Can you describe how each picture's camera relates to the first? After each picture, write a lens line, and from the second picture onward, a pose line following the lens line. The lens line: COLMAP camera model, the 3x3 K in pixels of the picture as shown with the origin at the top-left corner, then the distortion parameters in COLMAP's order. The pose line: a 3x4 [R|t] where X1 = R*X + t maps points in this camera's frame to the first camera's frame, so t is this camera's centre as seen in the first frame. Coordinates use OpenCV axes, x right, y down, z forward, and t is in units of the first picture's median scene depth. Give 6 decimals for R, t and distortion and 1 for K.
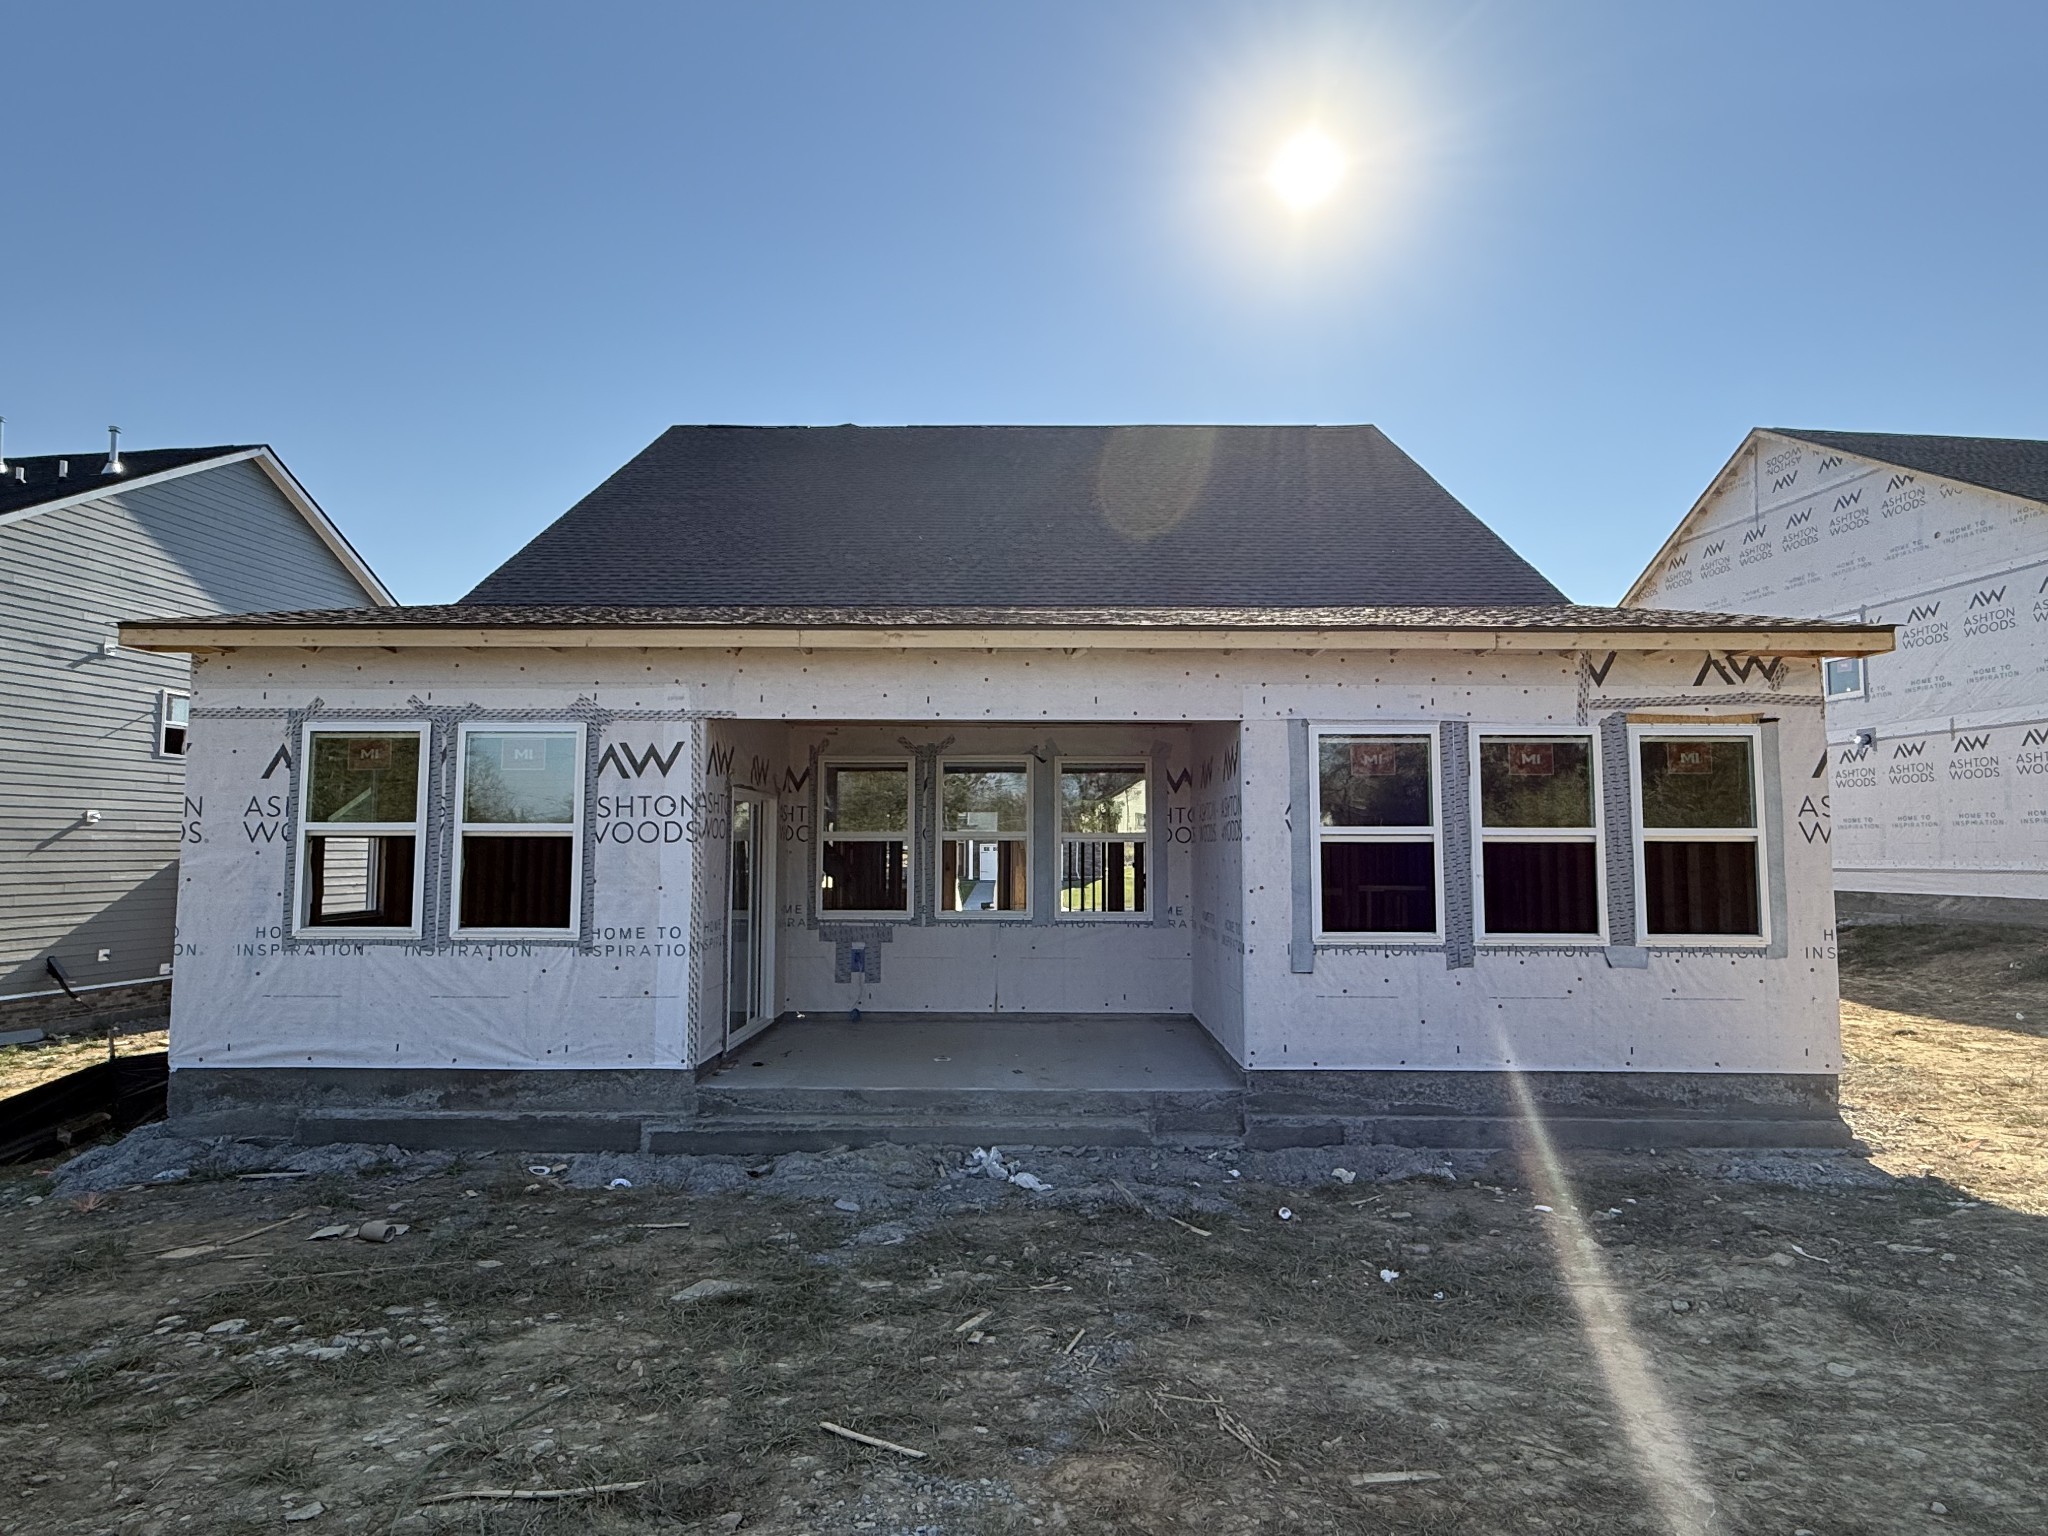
lens RADIAL K [[1093.9, 0, 1029.1], [0, 1093.9, 771.7], [0, 0, 1]] dist [0.002761, -0.000270]
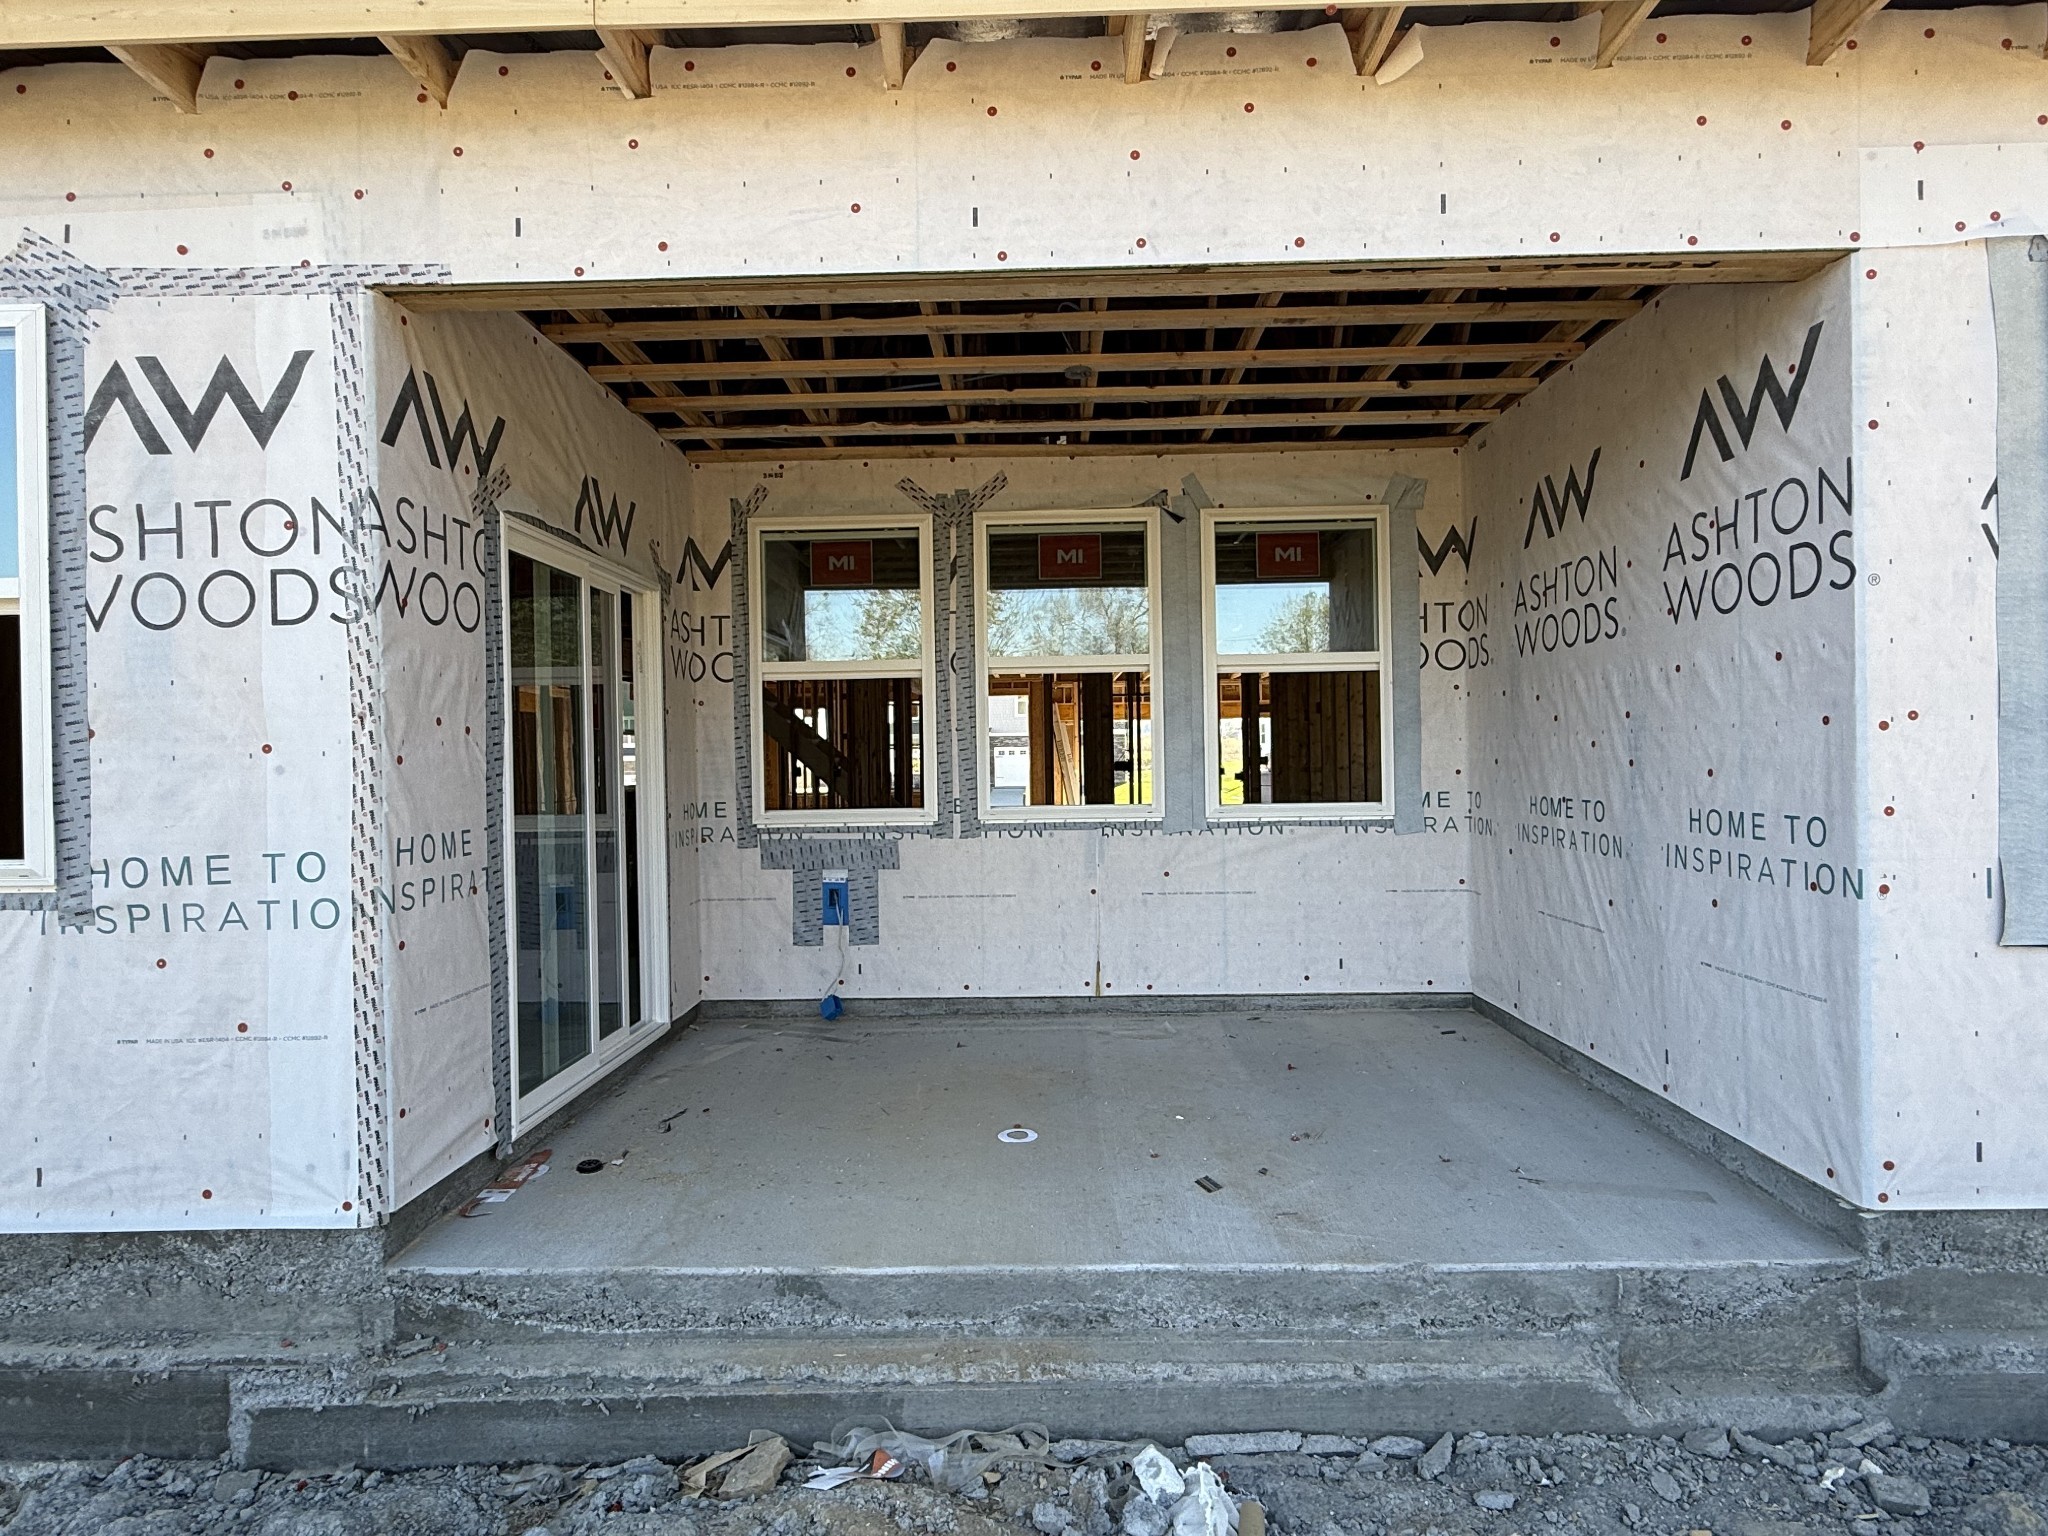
lens RADIAL K [[1093.9, 0, 1023.1], [0, 1093.9, 766.7], [0, 0, 1]] dist [0.002761, -0.000270]
pose [[0.999736, -0.018871, -0.013115, -0.075419], [0.019837, 0.996761, 0.077930, 0.088196], [0.011602, -0.078170, 0.996873, 0.629403]]
